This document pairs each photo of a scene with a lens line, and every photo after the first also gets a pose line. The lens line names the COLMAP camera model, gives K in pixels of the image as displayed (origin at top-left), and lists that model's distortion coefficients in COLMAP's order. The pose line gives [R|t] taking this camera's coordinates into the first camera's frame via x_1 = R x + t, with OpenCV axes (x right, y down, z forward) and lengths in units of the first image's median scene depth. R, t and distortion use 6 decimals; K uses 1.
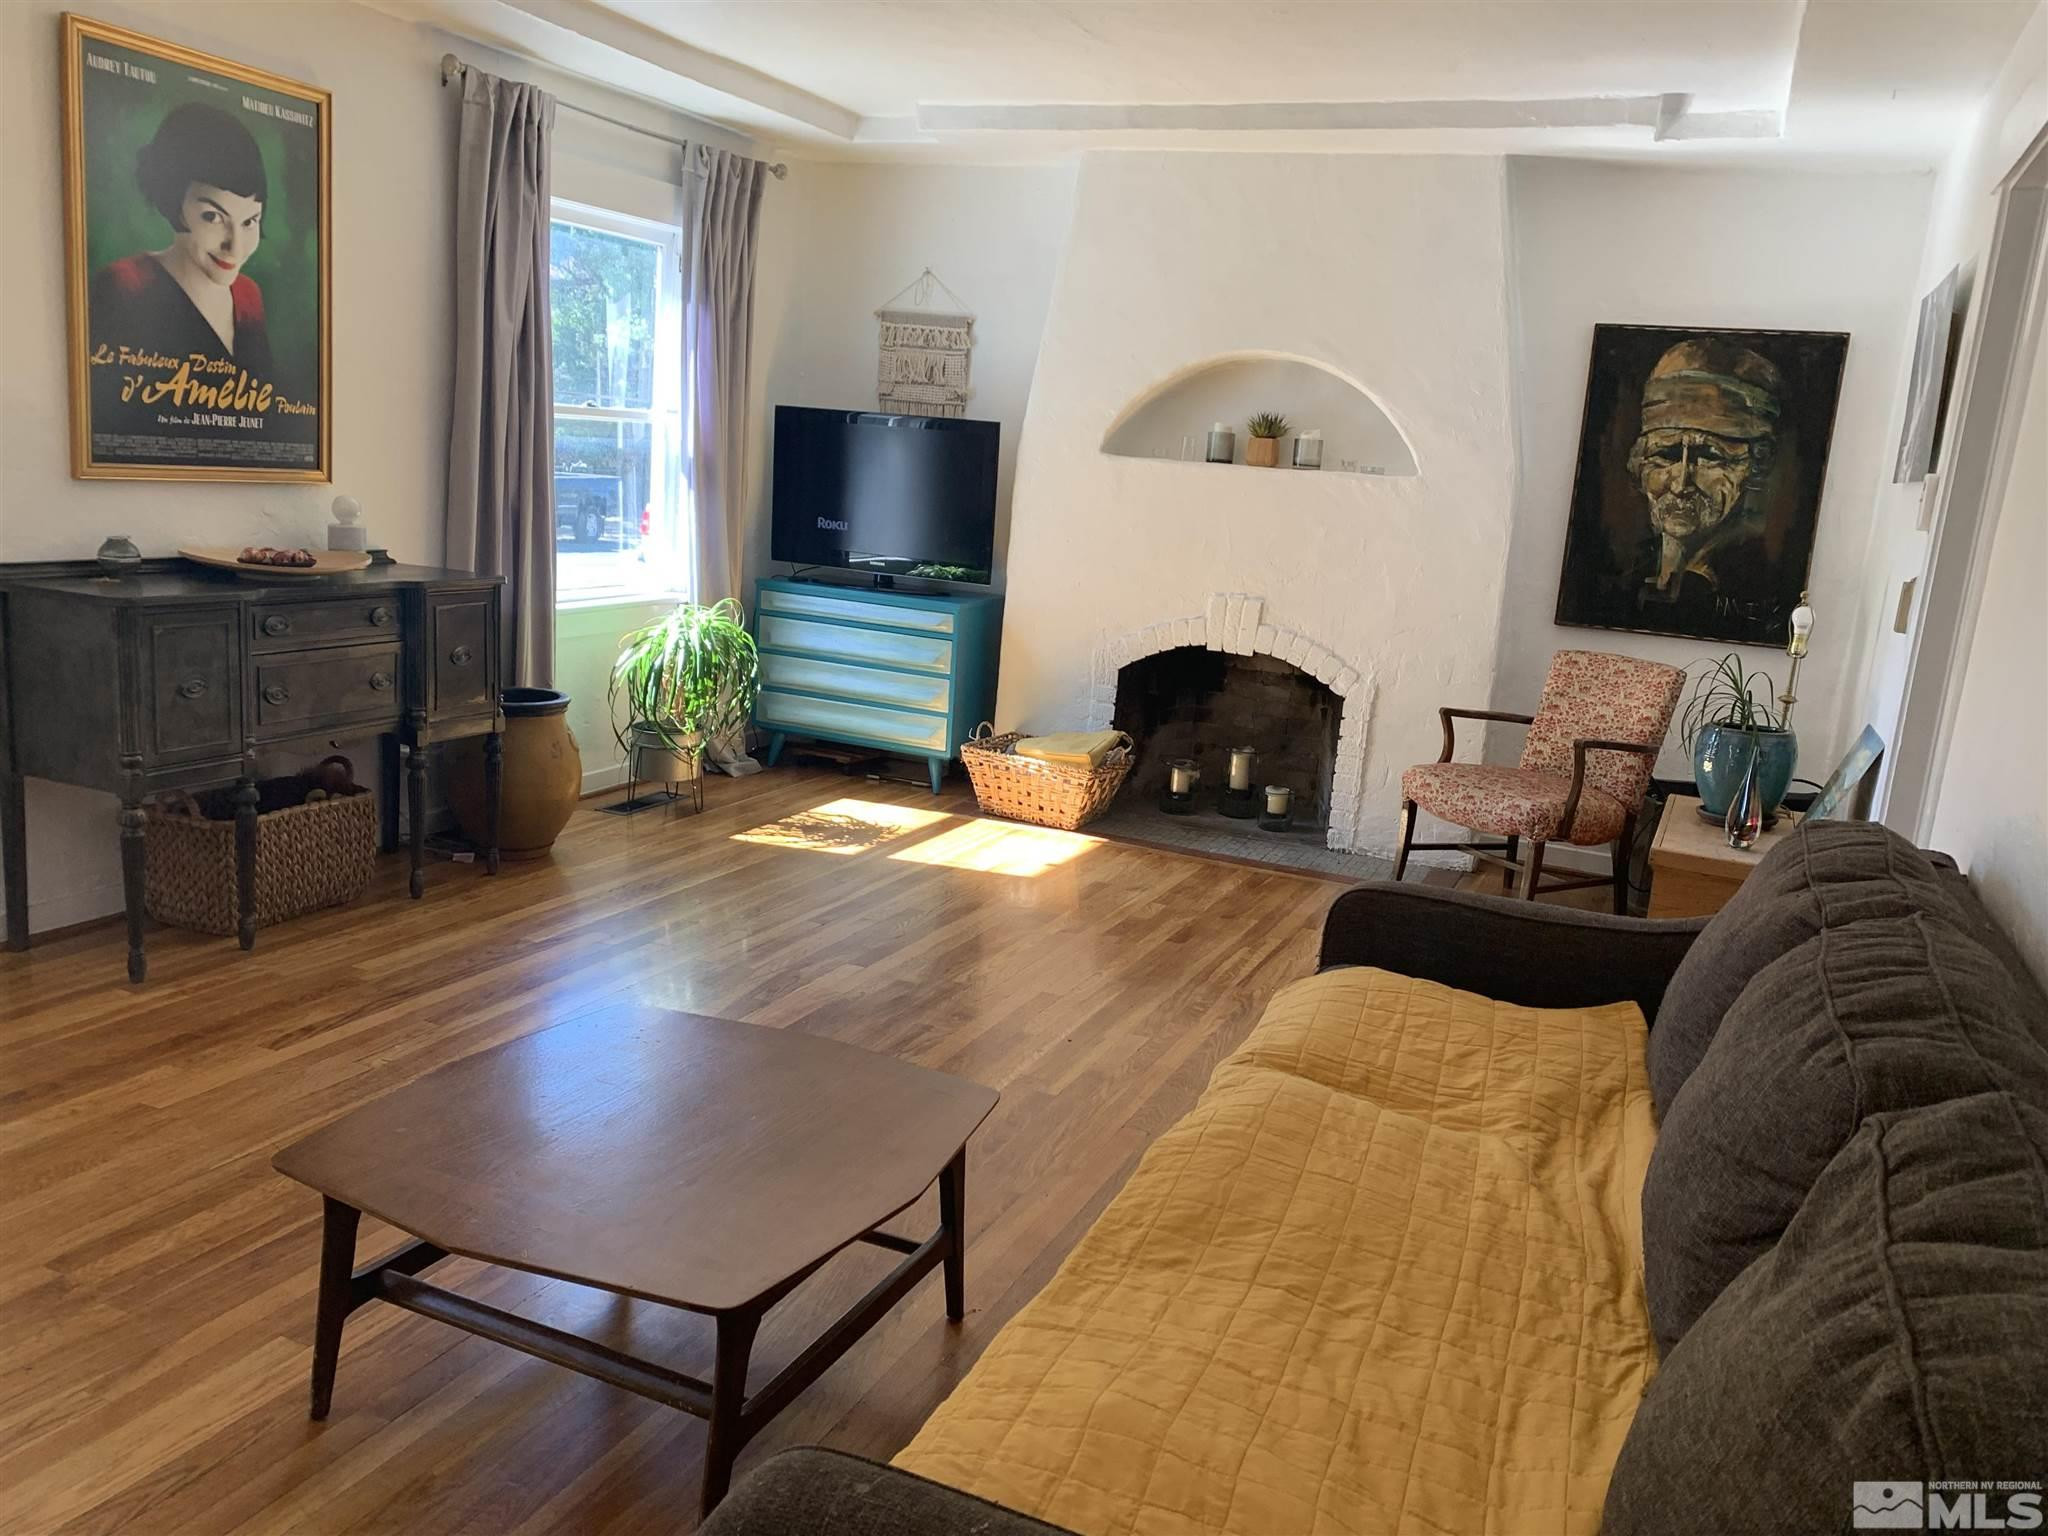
lens RADIAL K [[1570.0, 0, 1029.2], [0, 1570.0, 766.6], [0, 0, 1]] dist [0.024369, -0.015329]
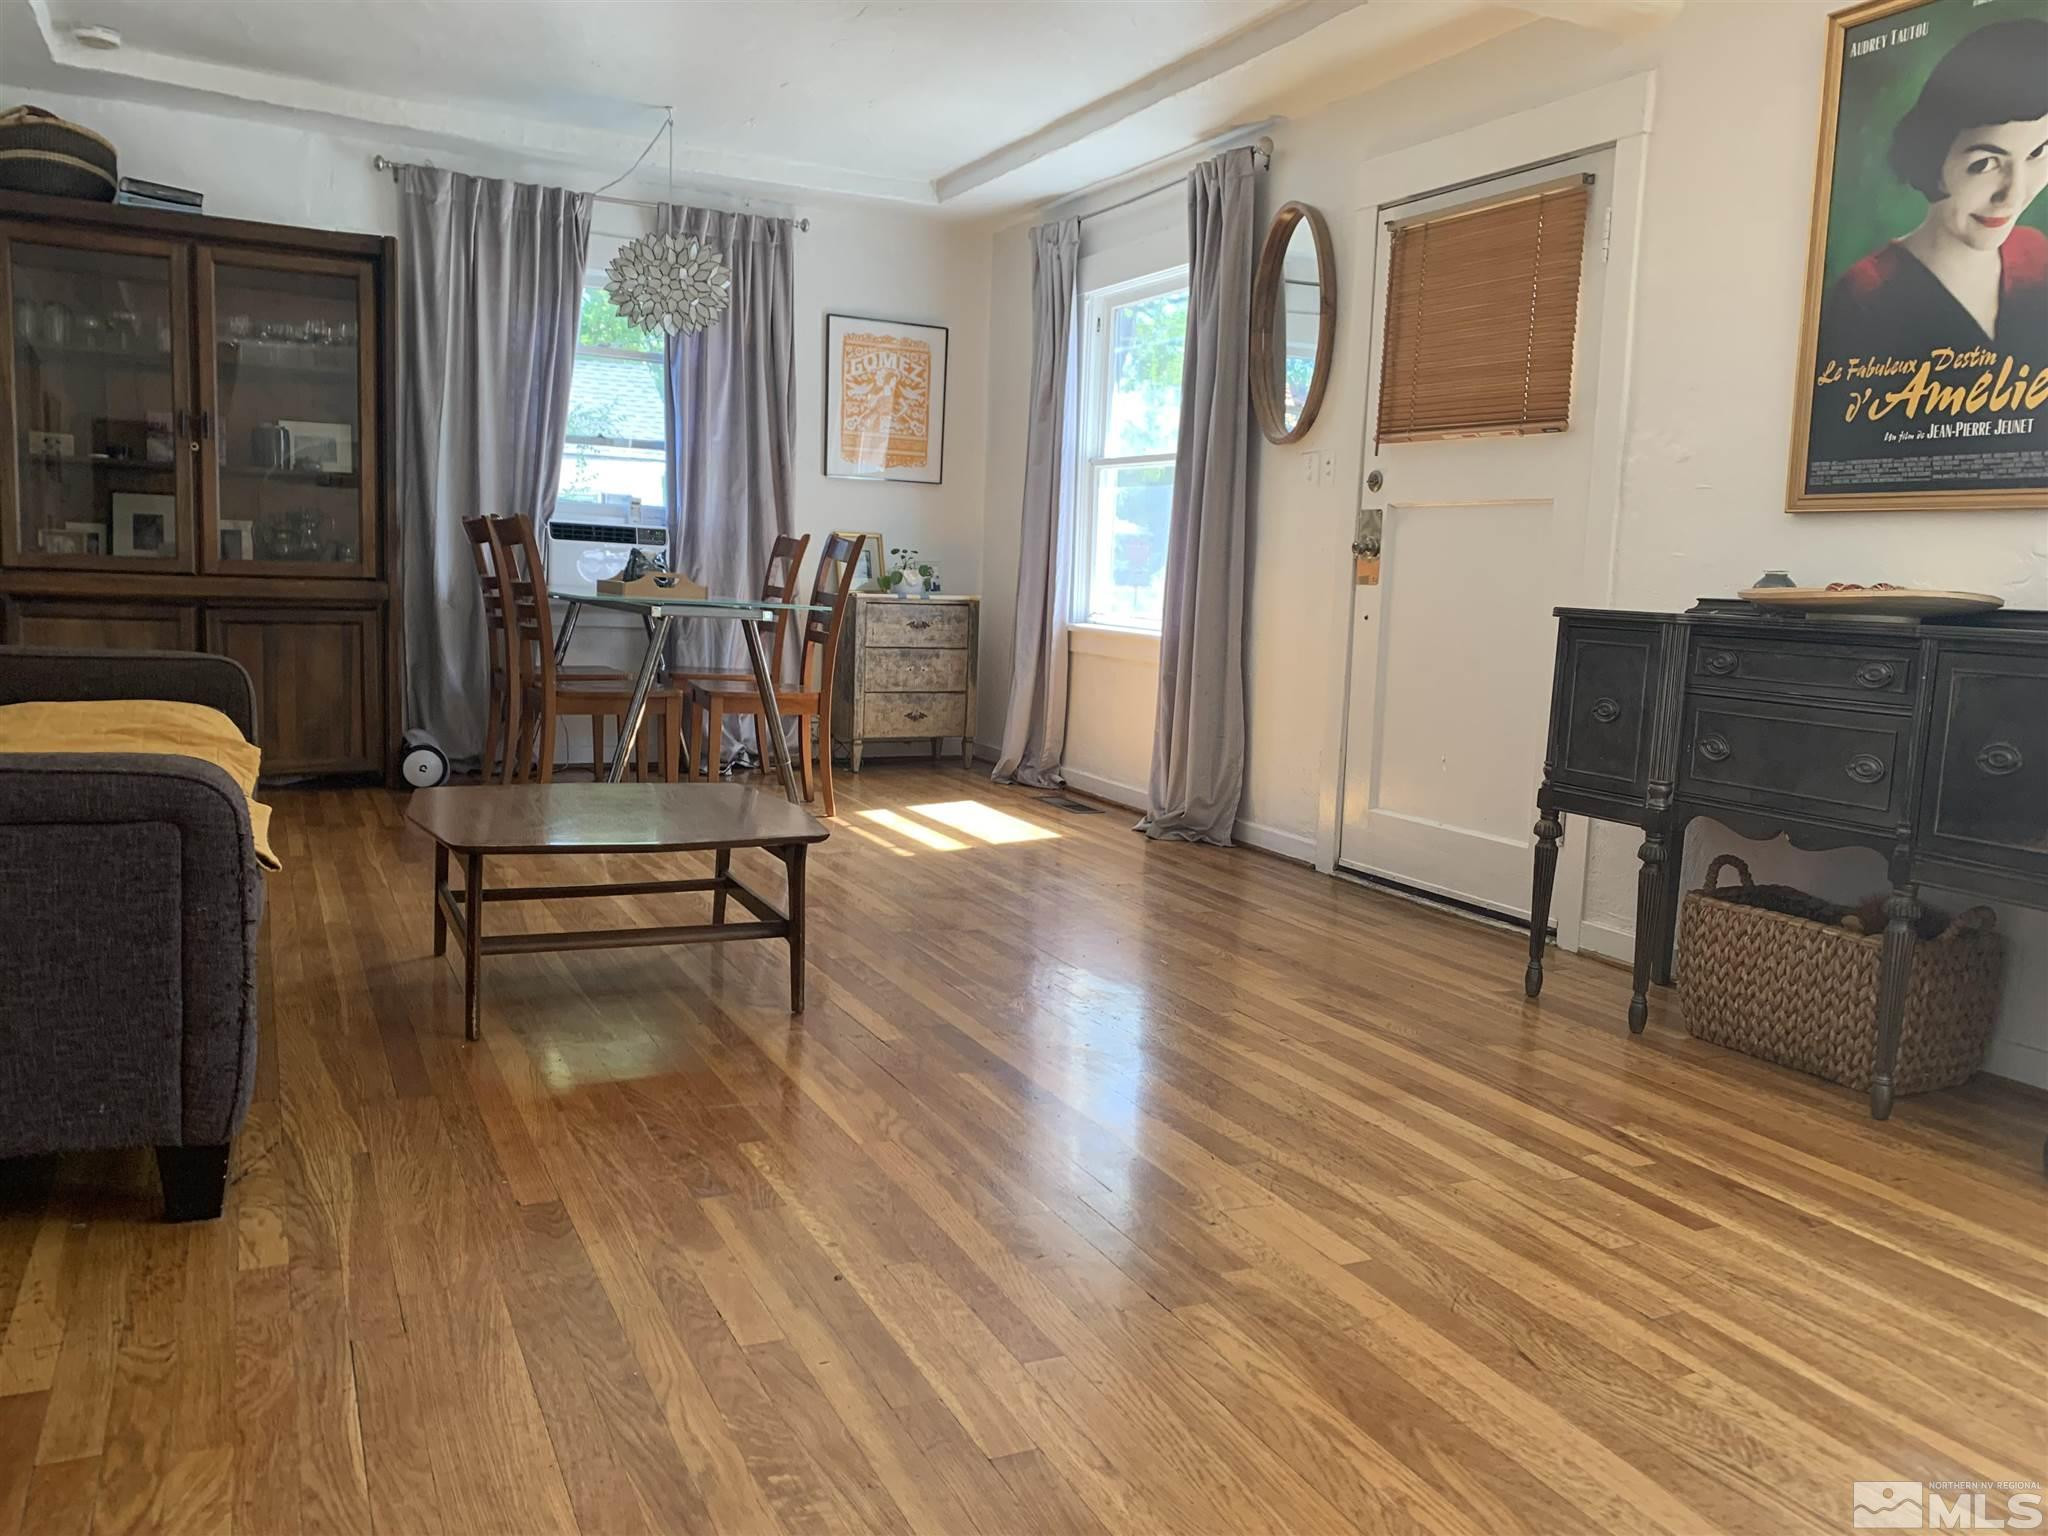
lens RADIAL K [[1570.0, 0, 1028.2], [0, 1570.0, 760.5], [0, 0, 1]] dist [0.024369, -0.015329]
pose [[-0.638903, -0.006593, -0.769259, 0.360274], [-0.234640, 0.953984, 0.186703, -0.103285], [0.732630, 0.299785, -0.611051, 1.182453]]
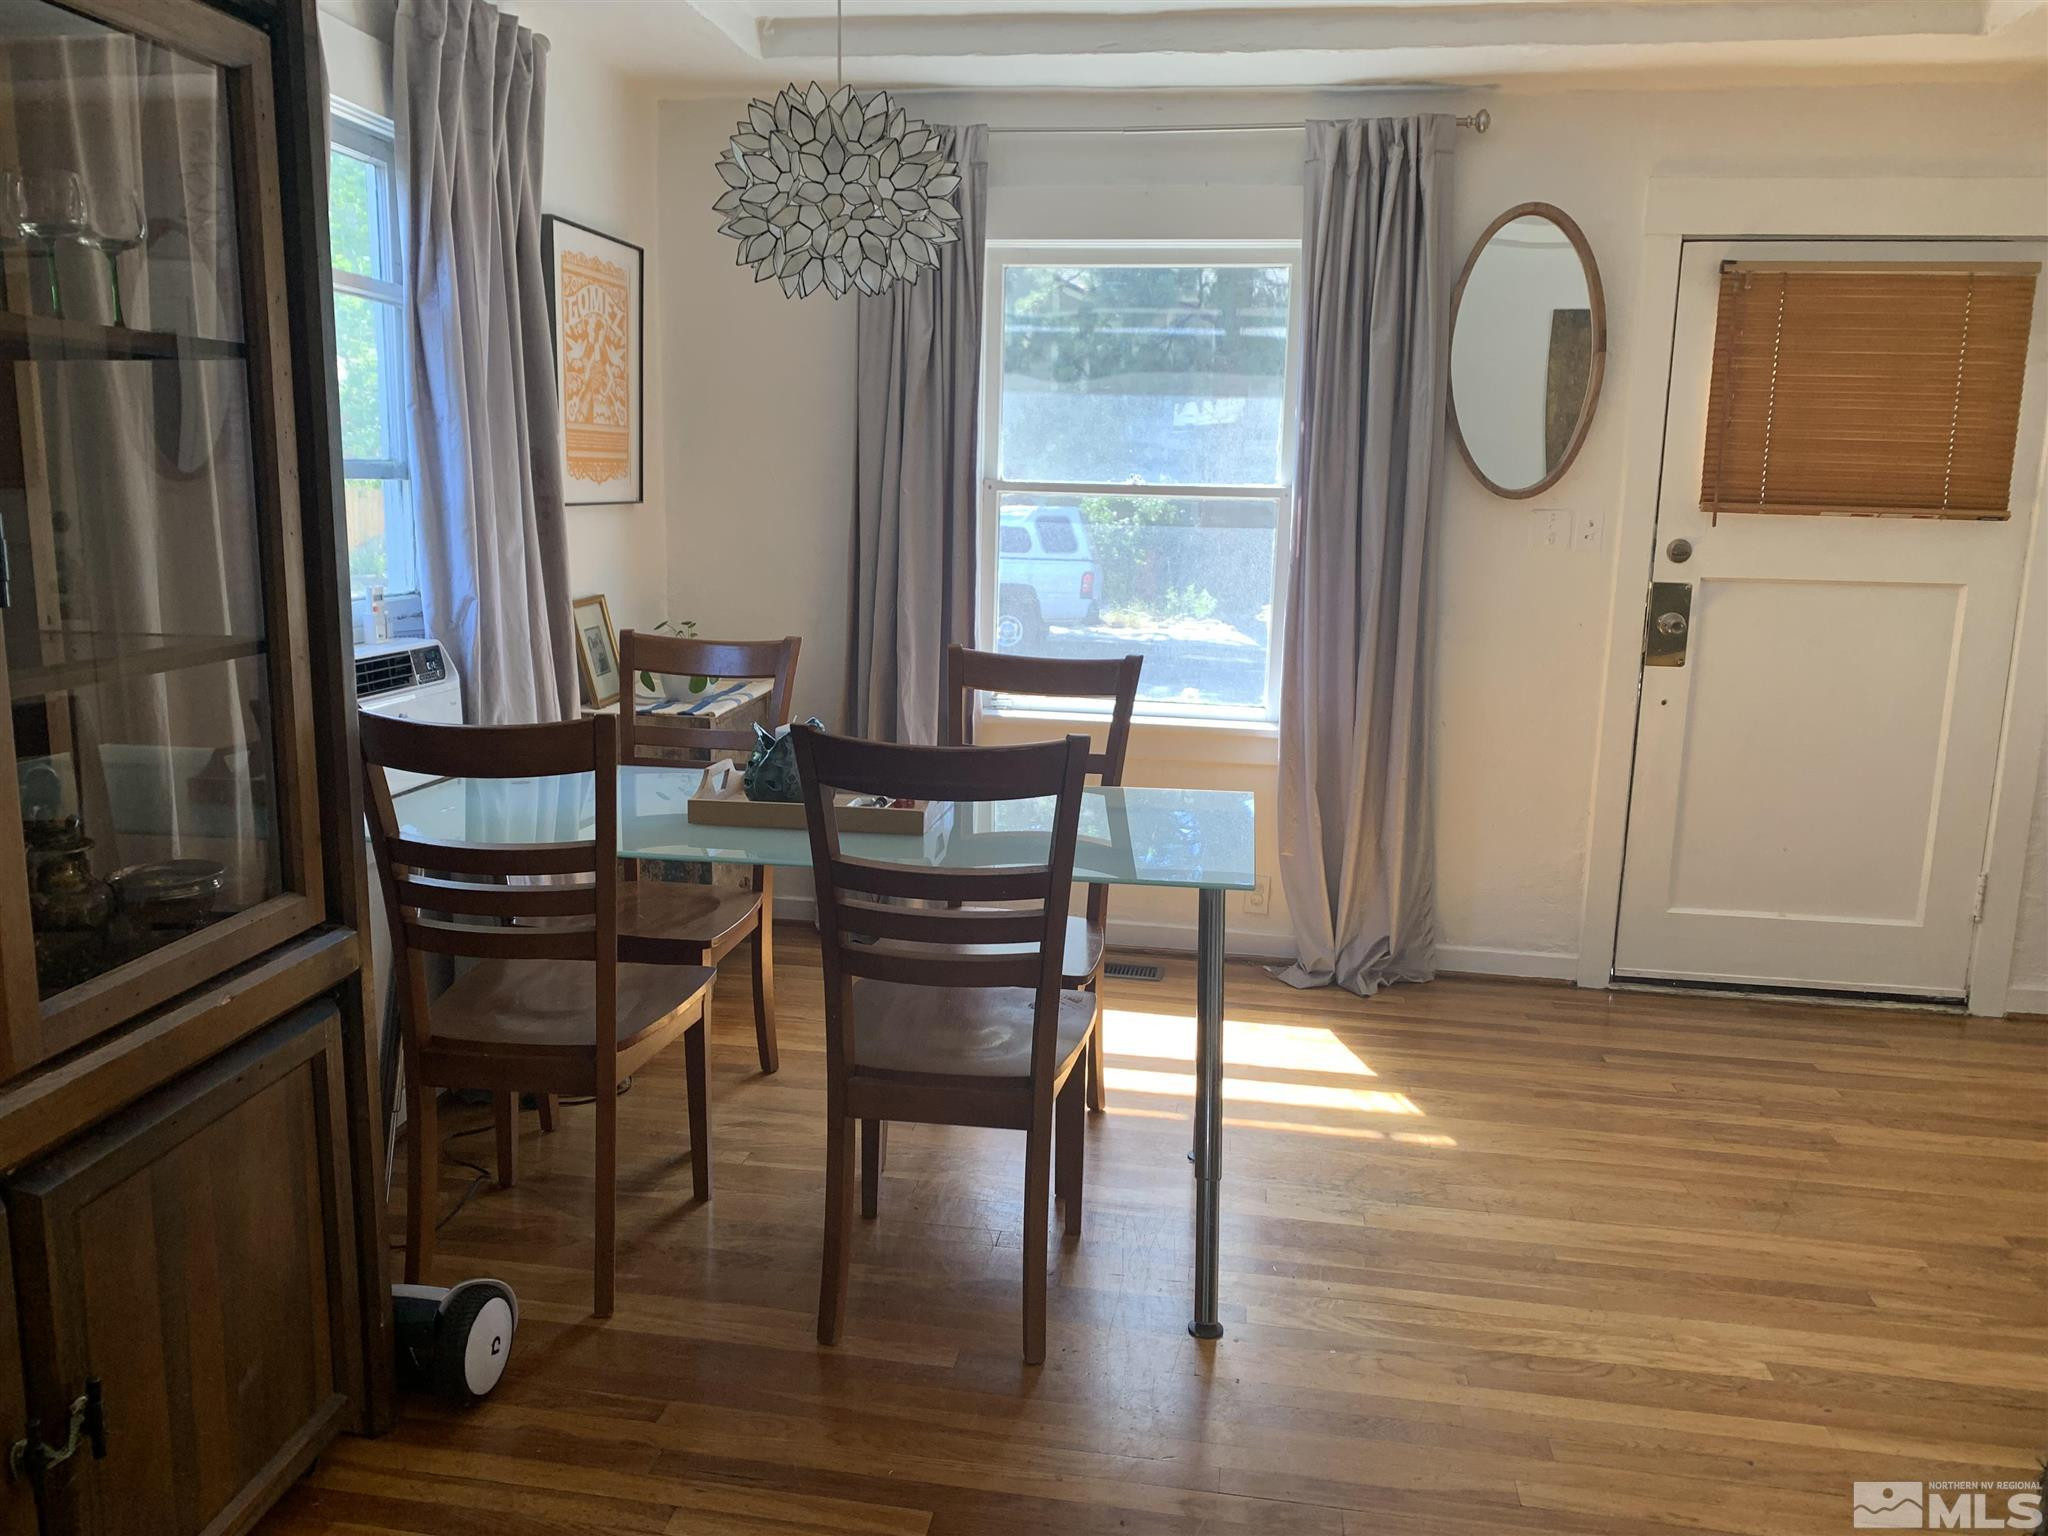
lens RADIAL K [[1570.0, 0, 994.8], [0, 1570.0, 735.1], [0, 0, 1]] dist [0.024369, -0.015329]
pose [[0.251222, 0.089113, -0.963819, 0.197866], [-0.190807, 0.980773, 0.040947, 0.018514], [0.948936, 0.173617, 0.263395, -0.081575]]
